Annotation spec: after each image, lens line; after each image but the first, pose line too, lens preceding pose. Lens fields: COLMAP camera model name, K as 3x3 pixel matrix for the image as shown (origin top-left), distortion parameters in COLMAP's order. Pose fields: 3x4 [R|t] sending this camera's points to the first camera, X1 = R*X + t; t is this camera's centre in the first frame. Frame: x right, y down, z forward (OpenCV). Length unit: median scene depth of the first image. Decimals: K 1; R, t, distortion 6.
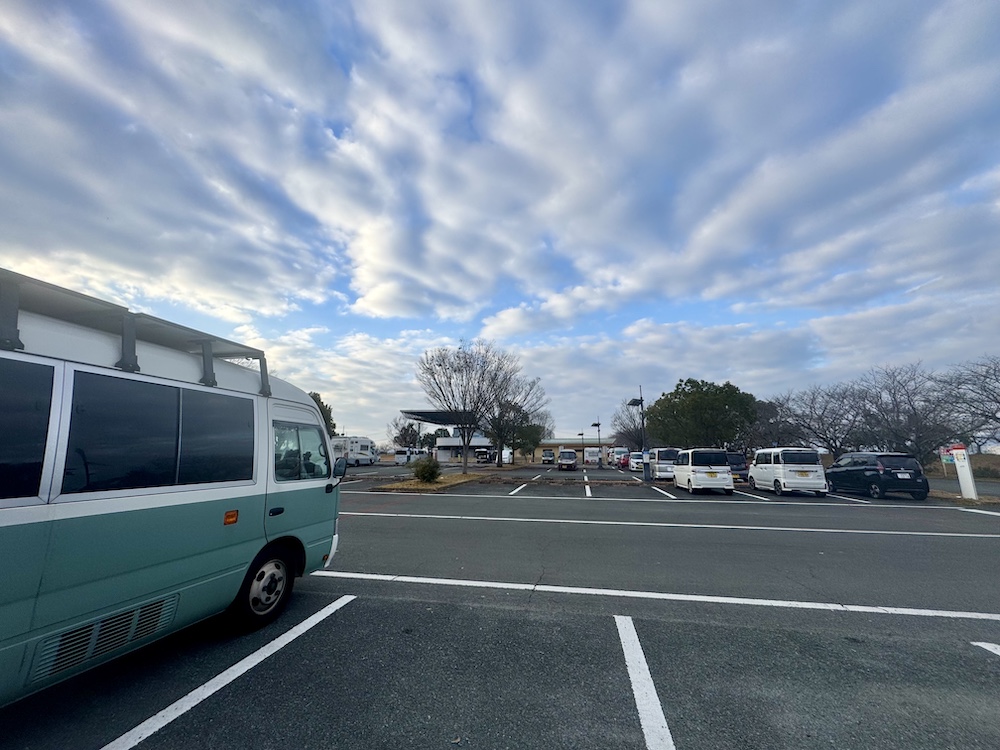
lens RADIAL K [[396.5, 0, 503.3], [0, 396.5, 373.0], [0, 0, 1]] dist [0.003139, -0.000344]
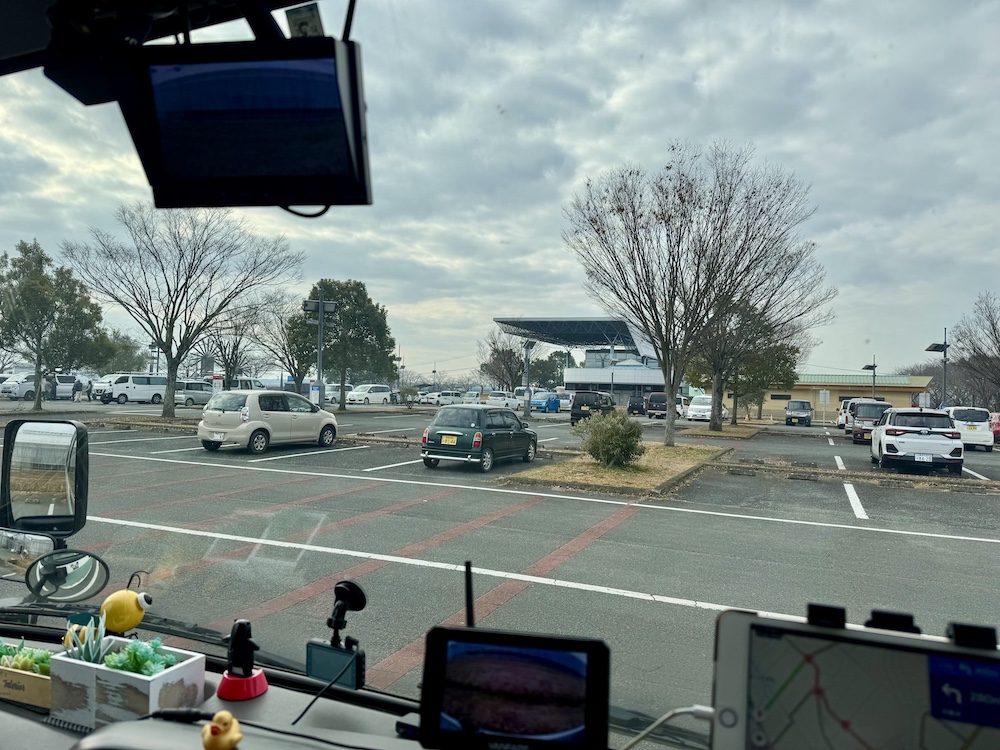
lens RADIAL K [[693.9, 0, 514.8], [0, 693.9, 390.6], [0, 0, 1]] dist [-0.002947, 0.003217]
pose [[0.979371, 0.026562, -0.200318, -0.180718], [0.012530, 0.981432, 0.191401, 0.045977], [0.201682, -0.189962, 0.960853, 0.288762]]
